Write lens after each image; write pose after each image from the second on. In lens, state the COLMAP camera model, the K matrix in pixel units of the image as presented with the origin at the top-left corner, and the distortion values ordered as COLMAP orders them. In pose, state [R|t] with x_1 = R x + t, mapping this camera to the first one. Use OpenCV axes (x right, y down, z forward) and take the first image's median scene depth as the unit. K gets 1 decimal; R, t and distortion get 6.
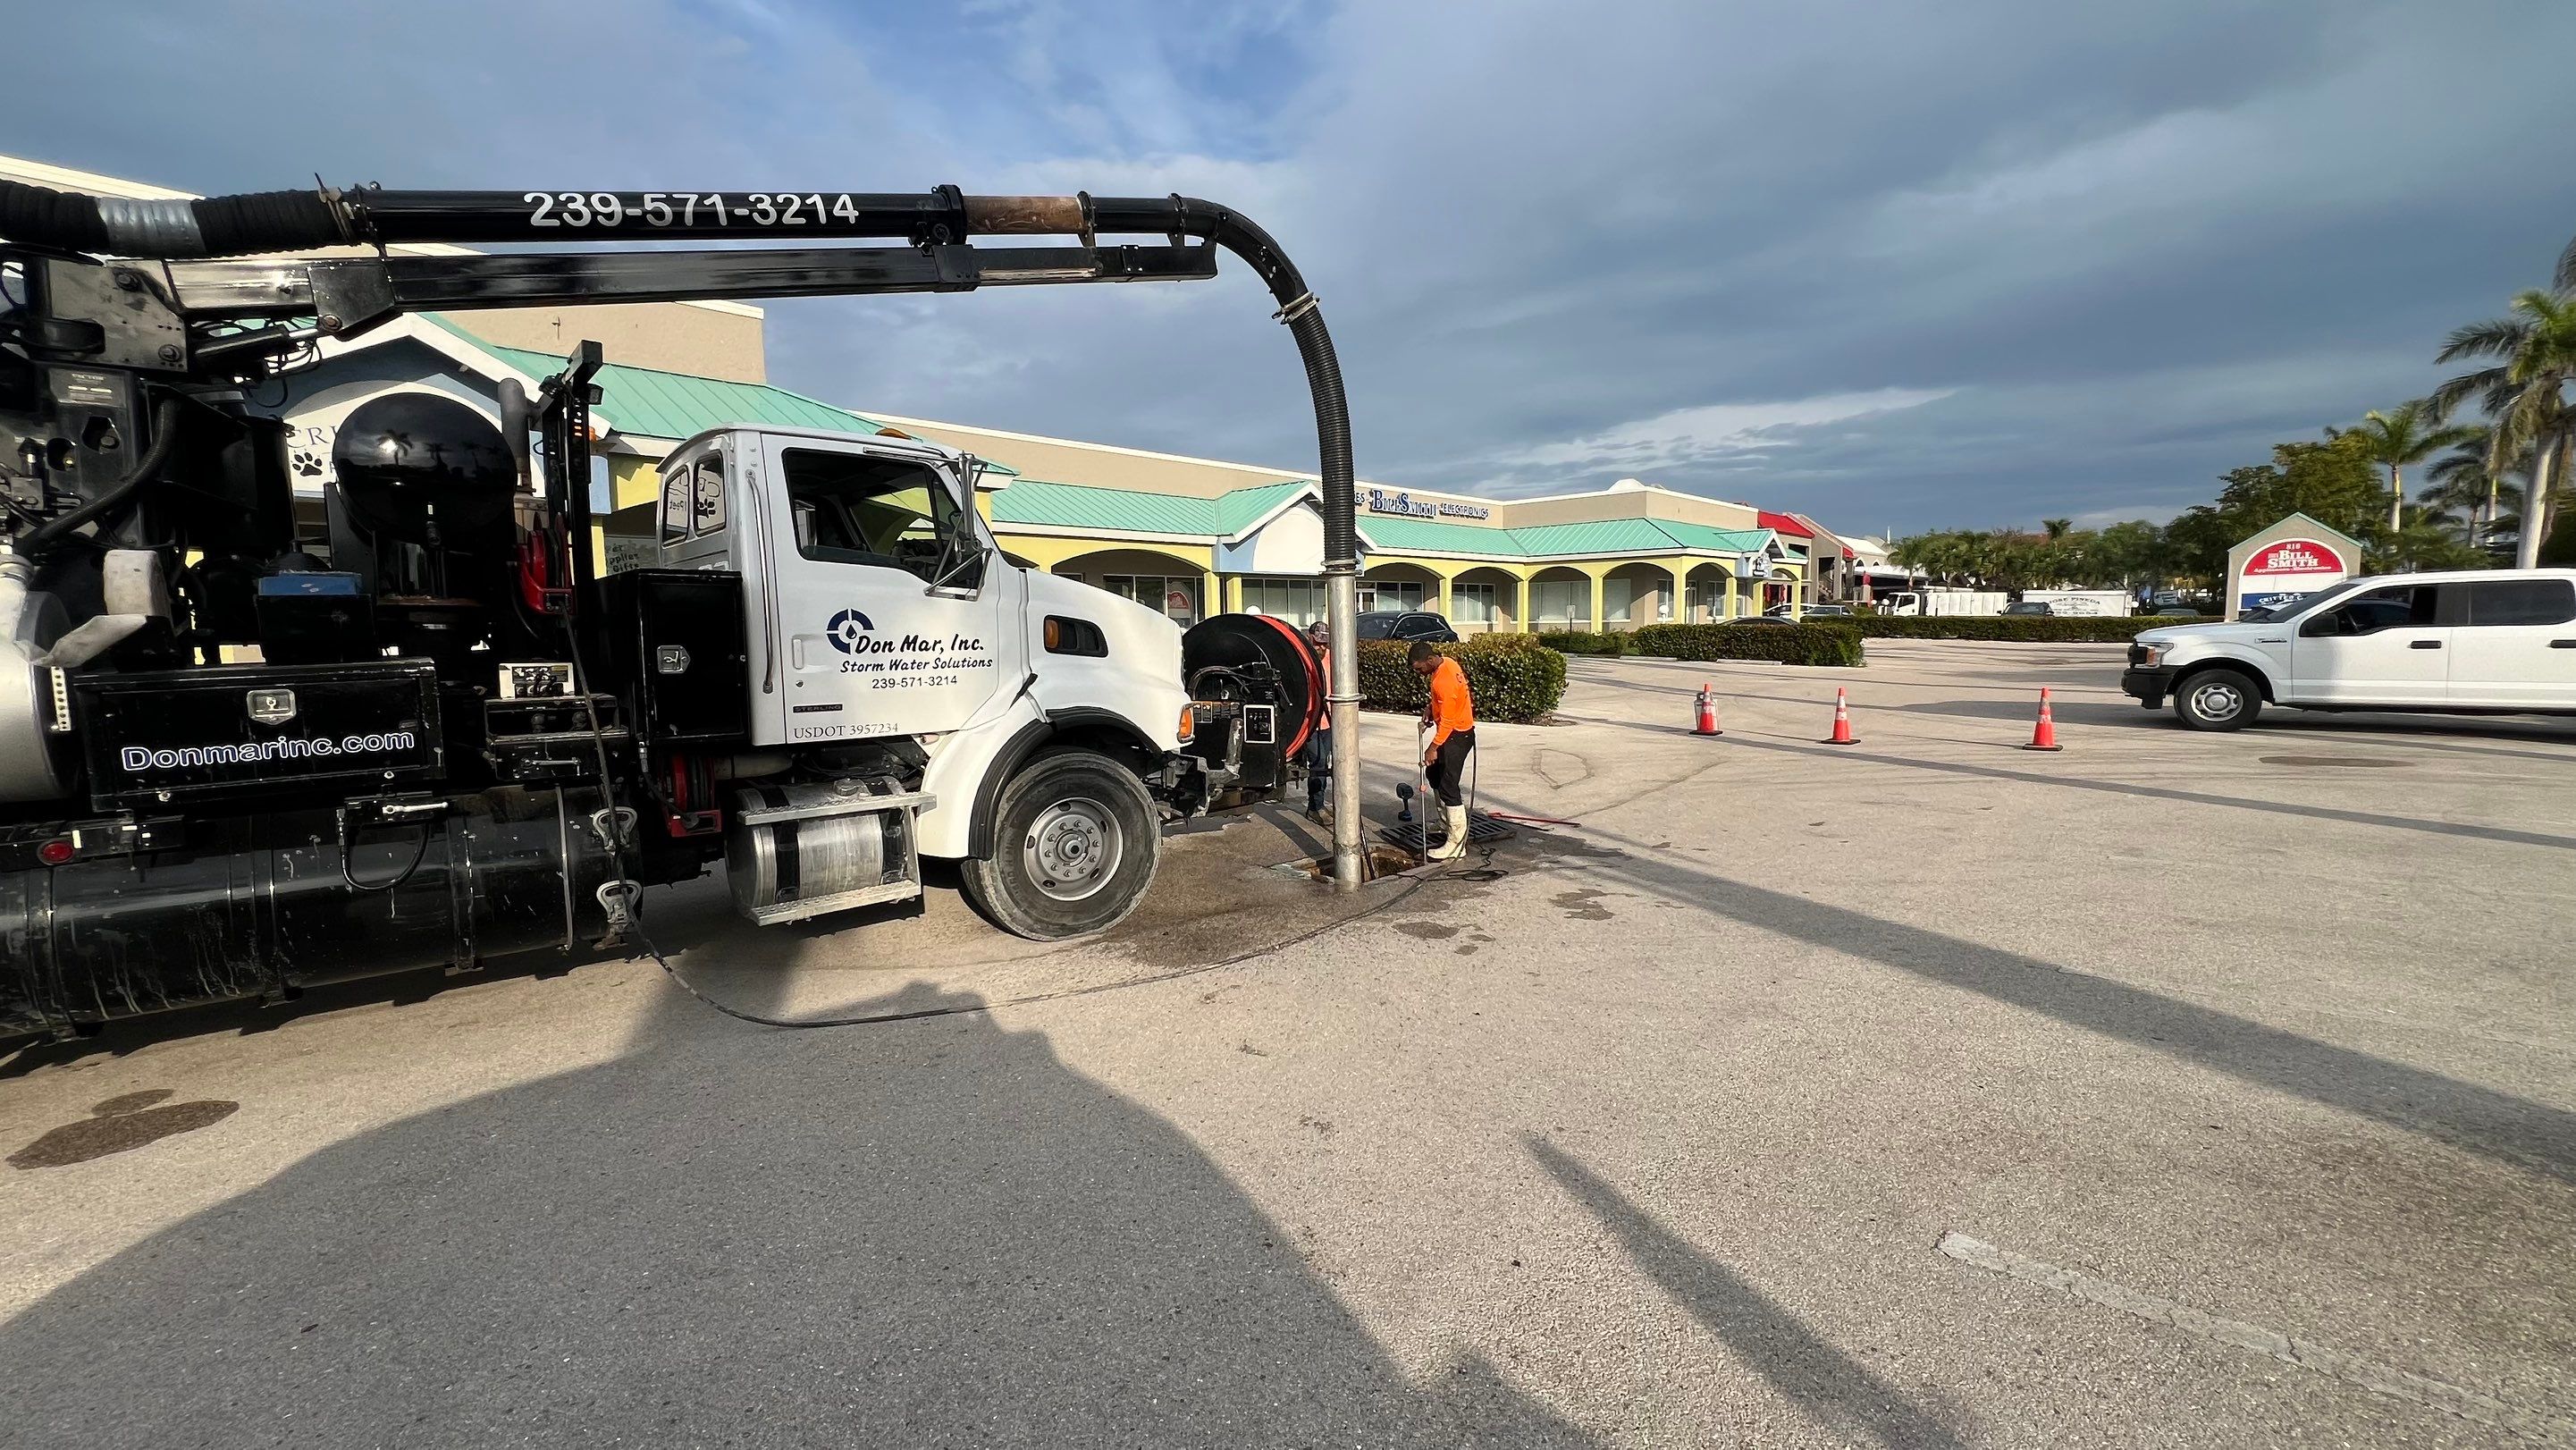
lens RADIAL K [[1030.0, 0, 1282.2], [0, 1030.0, 716.4], [0, 0, 1]] dist [-0.002662, 0.000371]
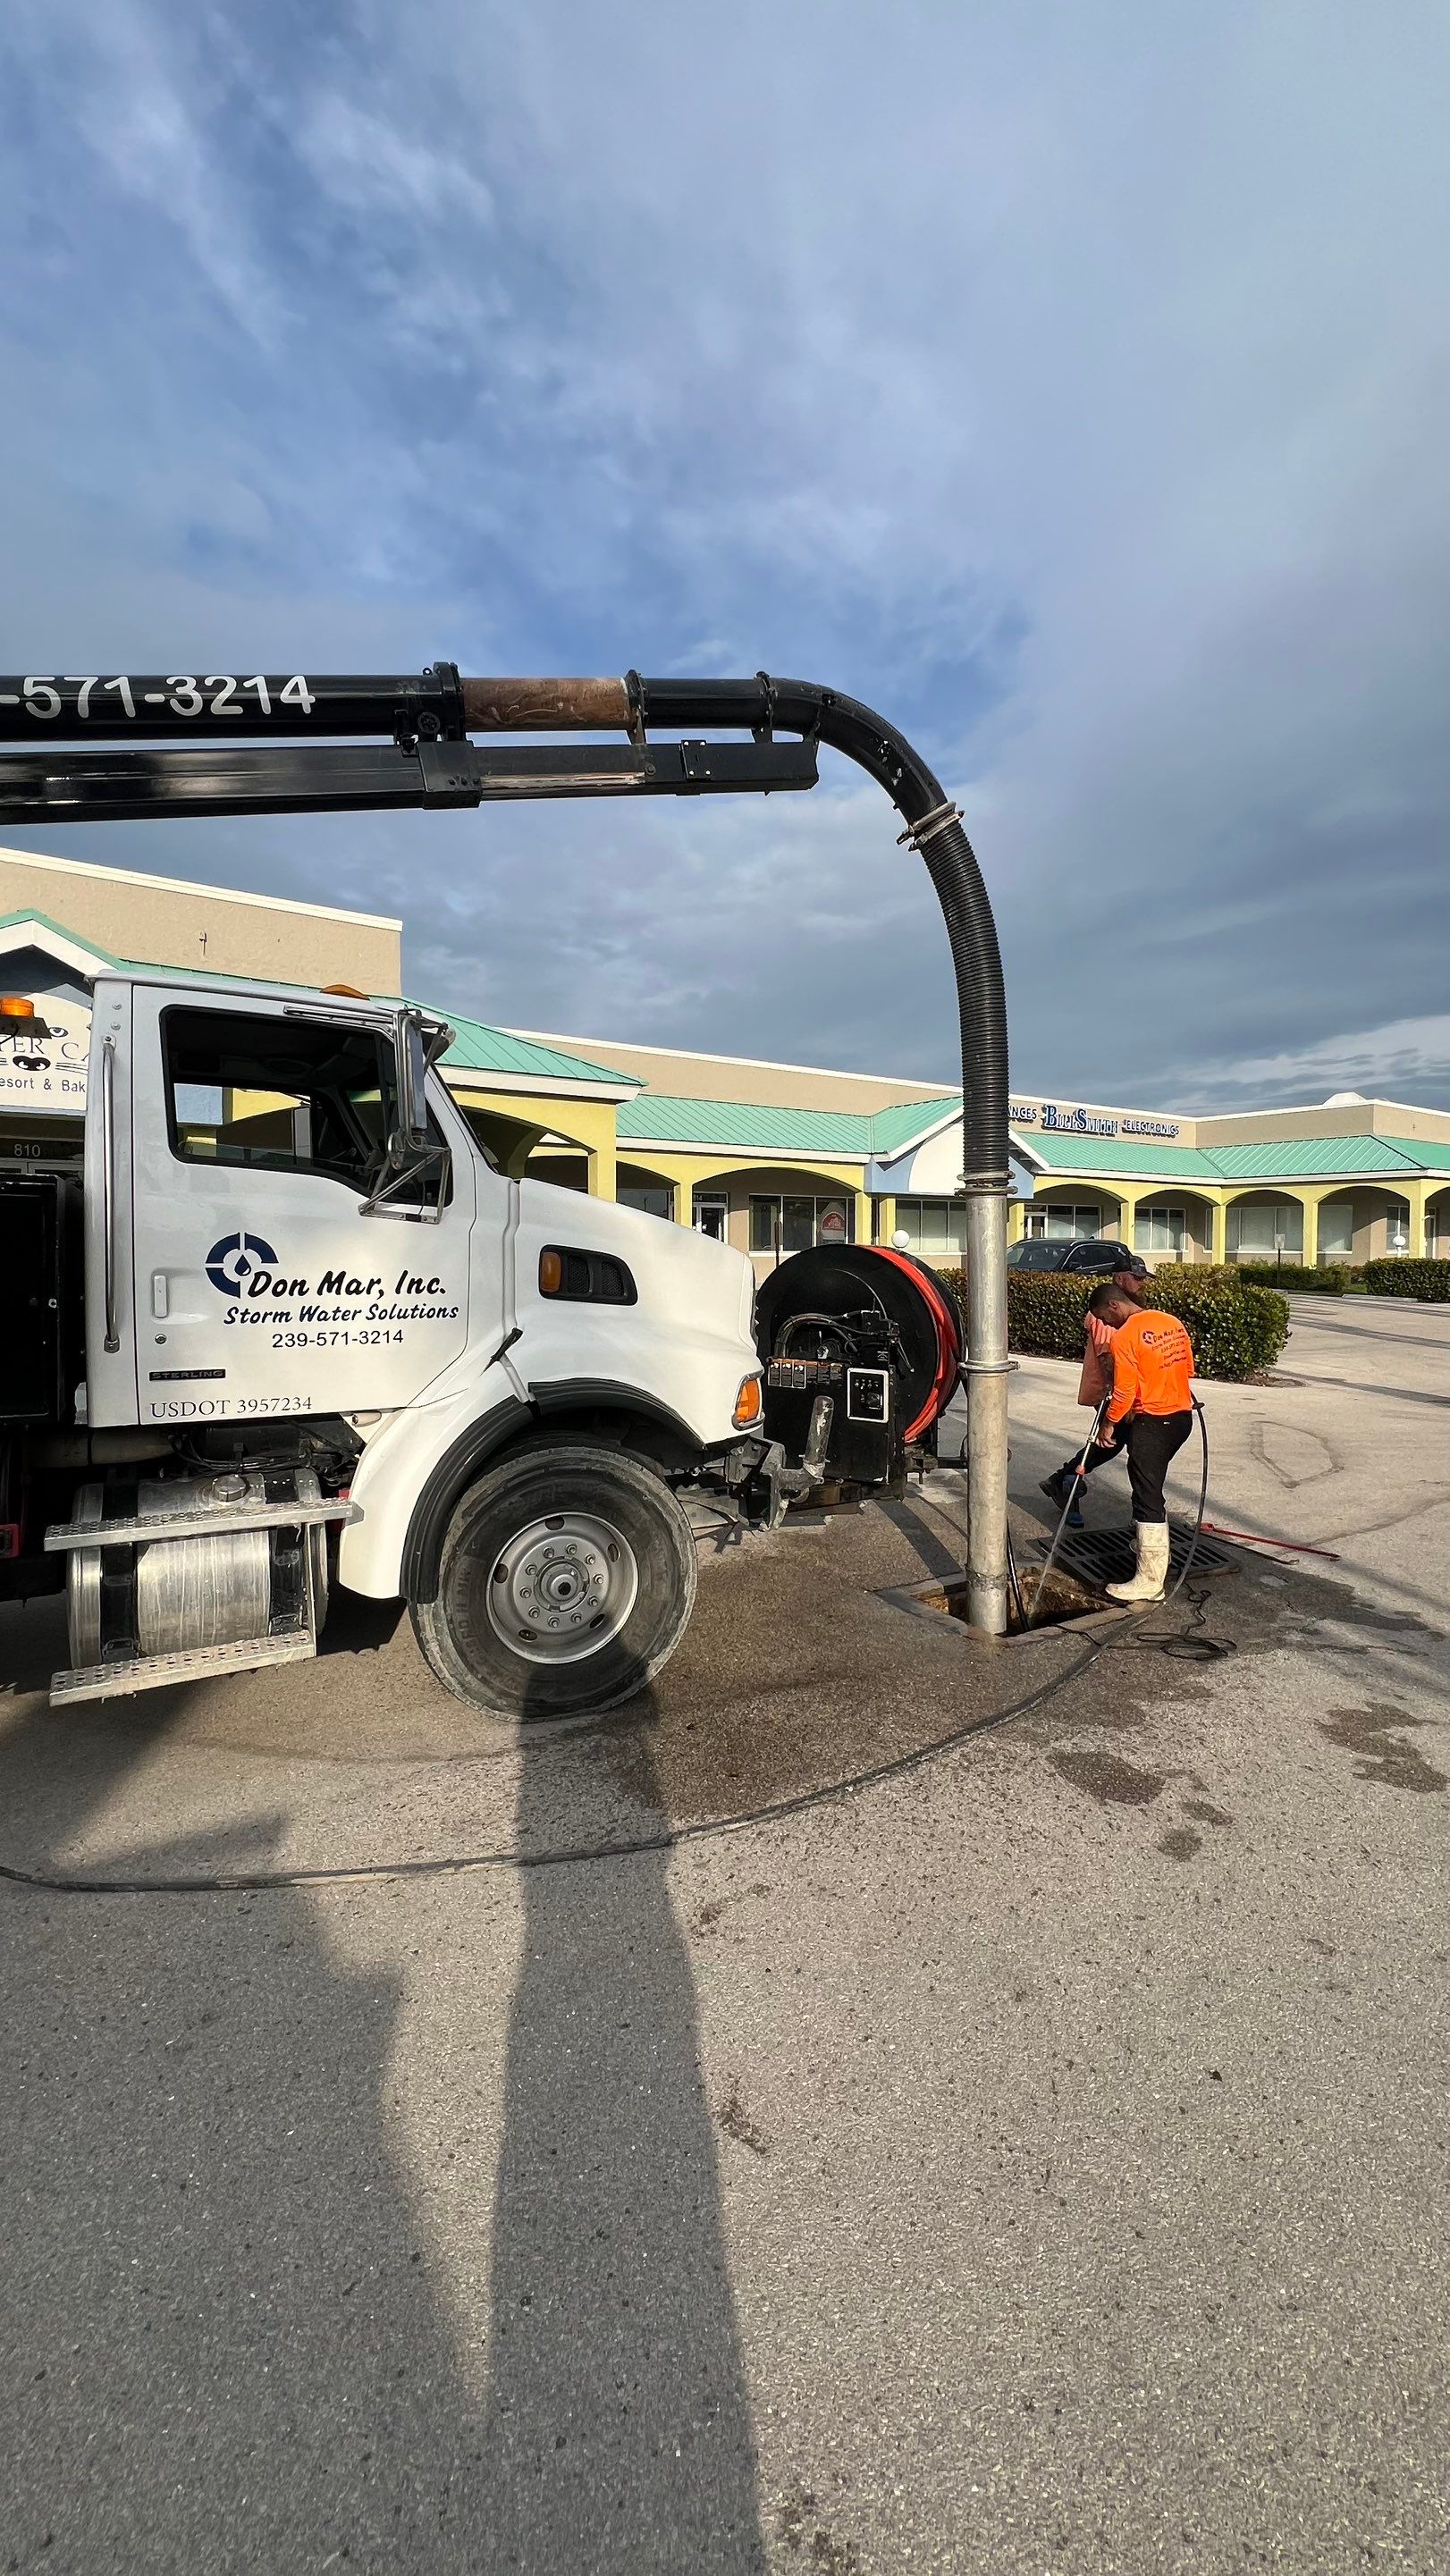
lens RADIAL K [[1041.6, 0, 723.7], [0, 1041.6, 1277.4], [0, 0, 1]] dist [-0.000345, 0.000042]
pose [[0.977620, 0.026661, -0.208683, 0.043205], [-0.038741, 0.997788, -0.054016, -0.046321], [0.206781, 0.060892, 0.976490, 0.361635]]
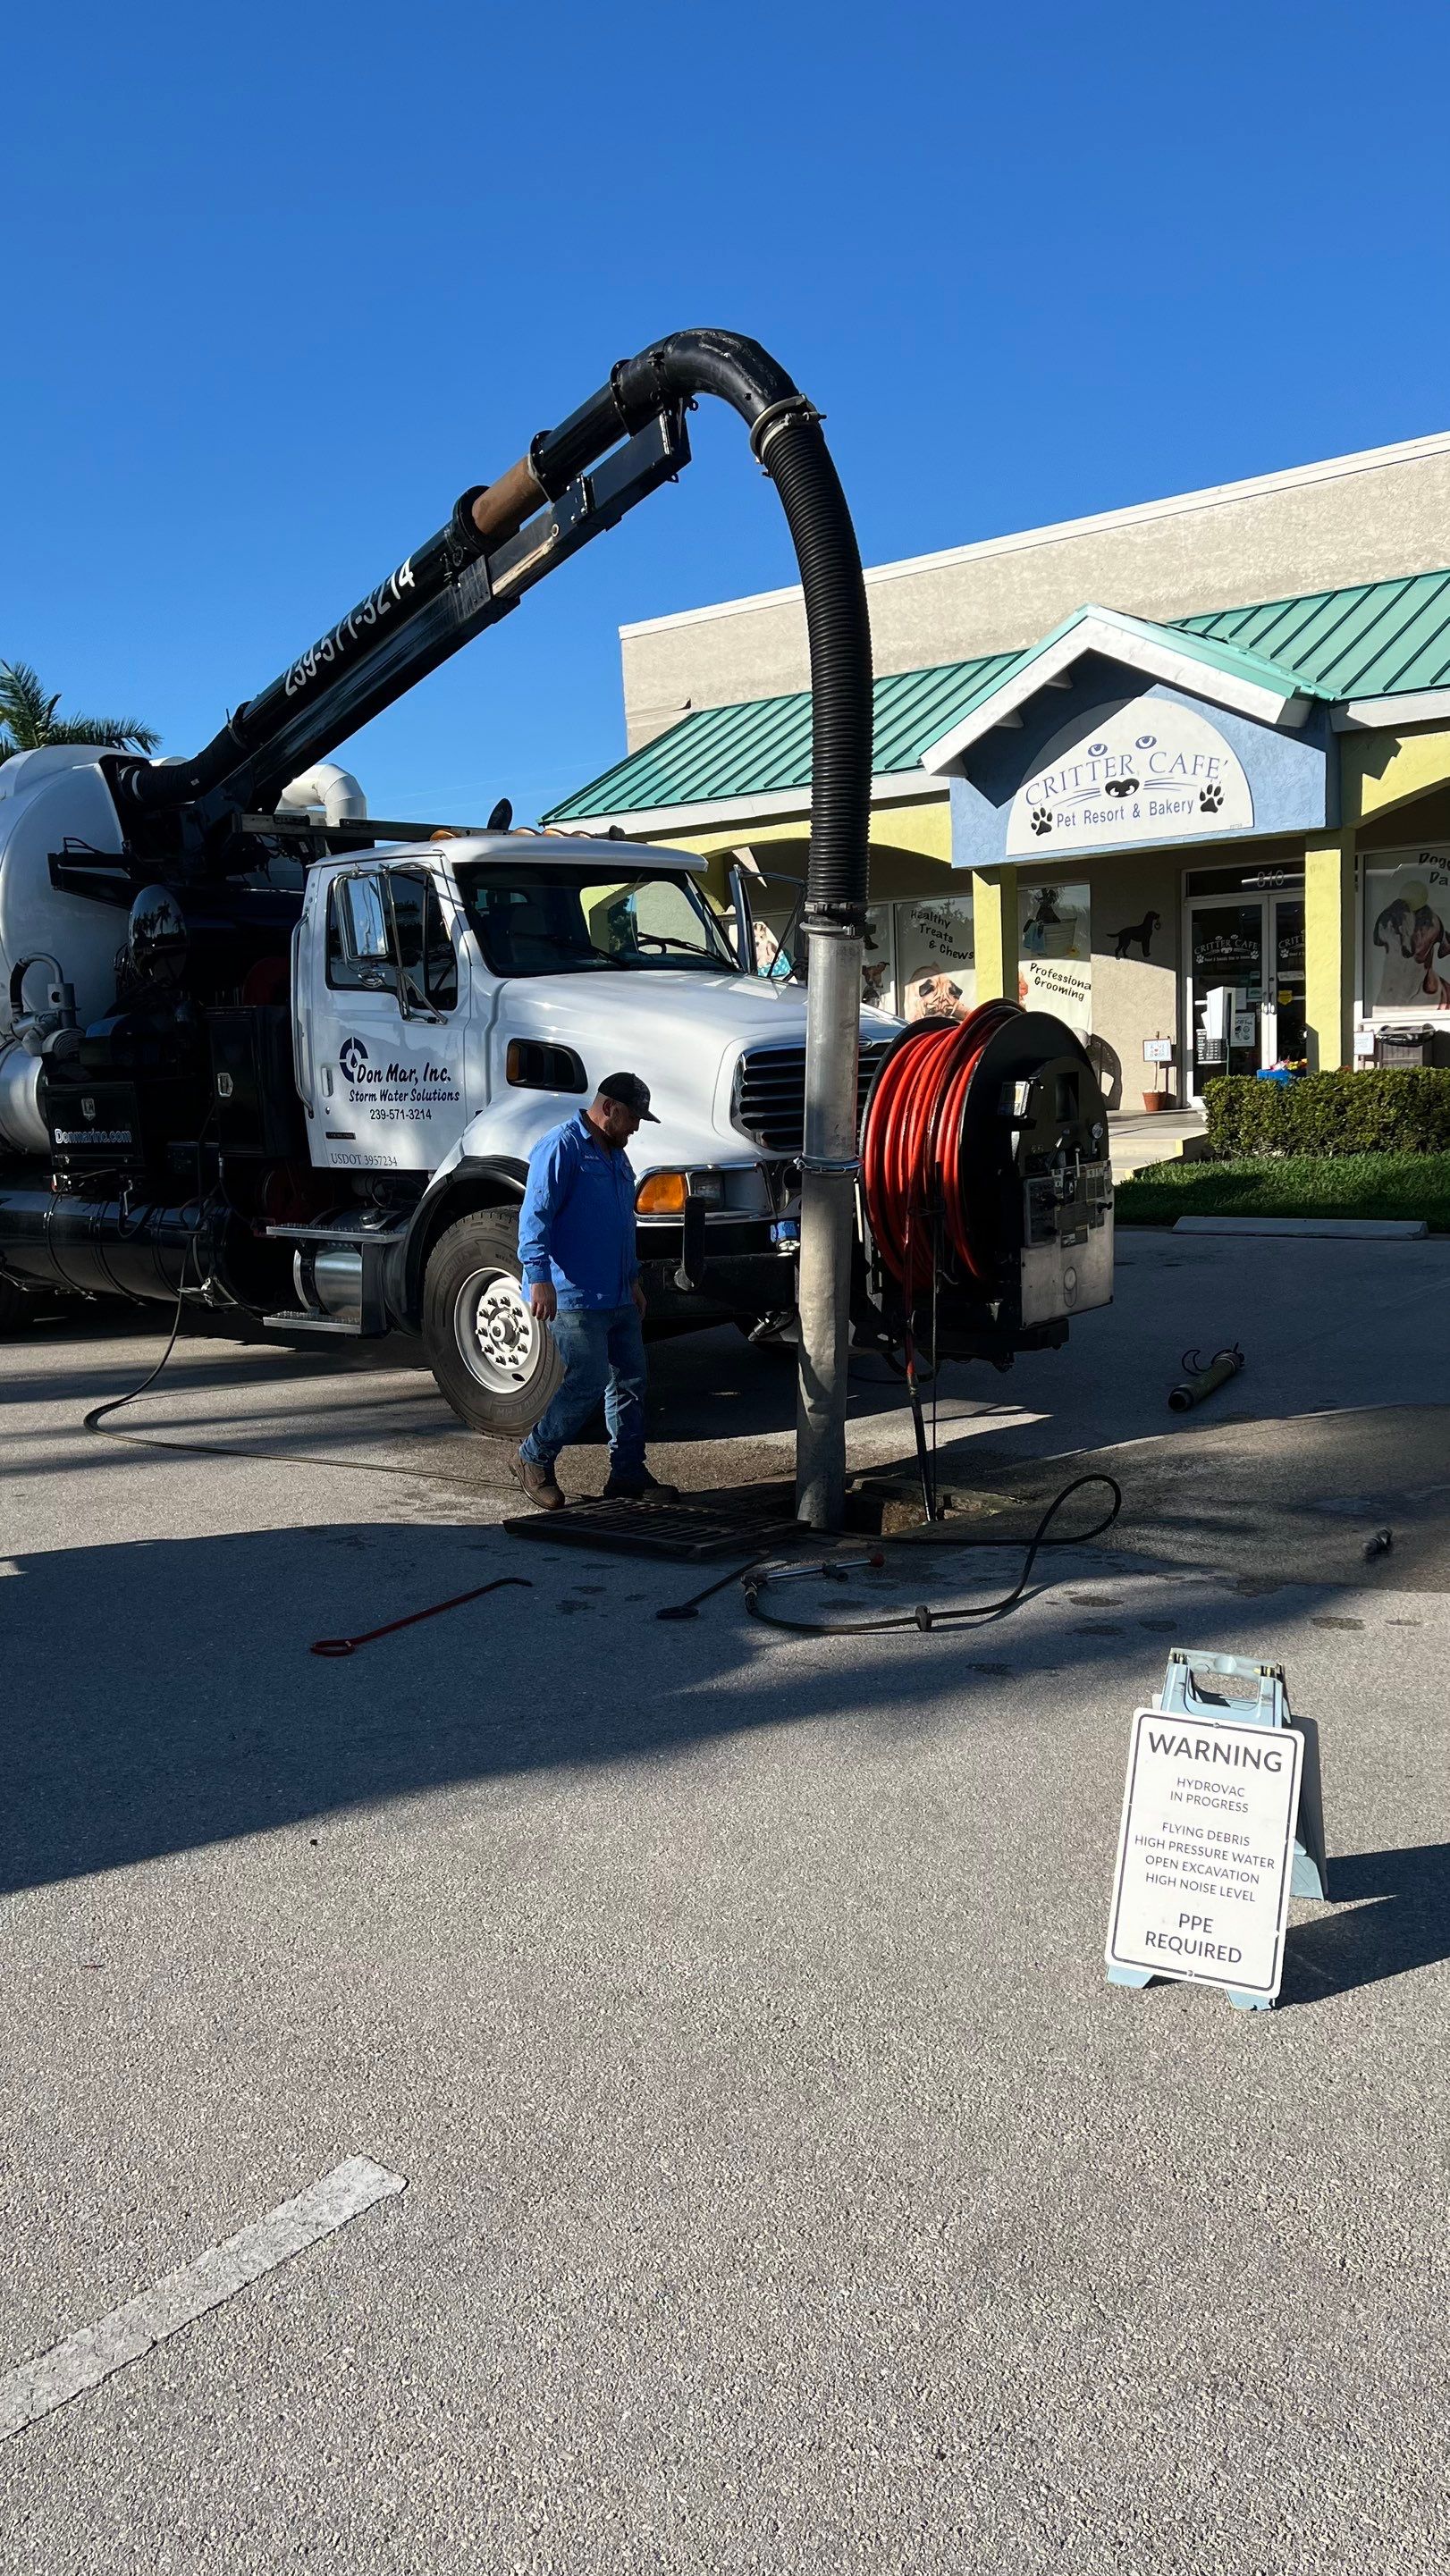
lens RADIAL K [[1917.3, 0, 731.1], [0, 1917.3, 1302.9], [0, 0, 1]] dist [0.056664, -0.000383]
pose [[0.125649, 0.151093, -0.980502, 1.396502], [-0.047423, 0.988119, 0.146189, -0.131971], [0.990941, 0.028130, 0.131322, 1.065765]]
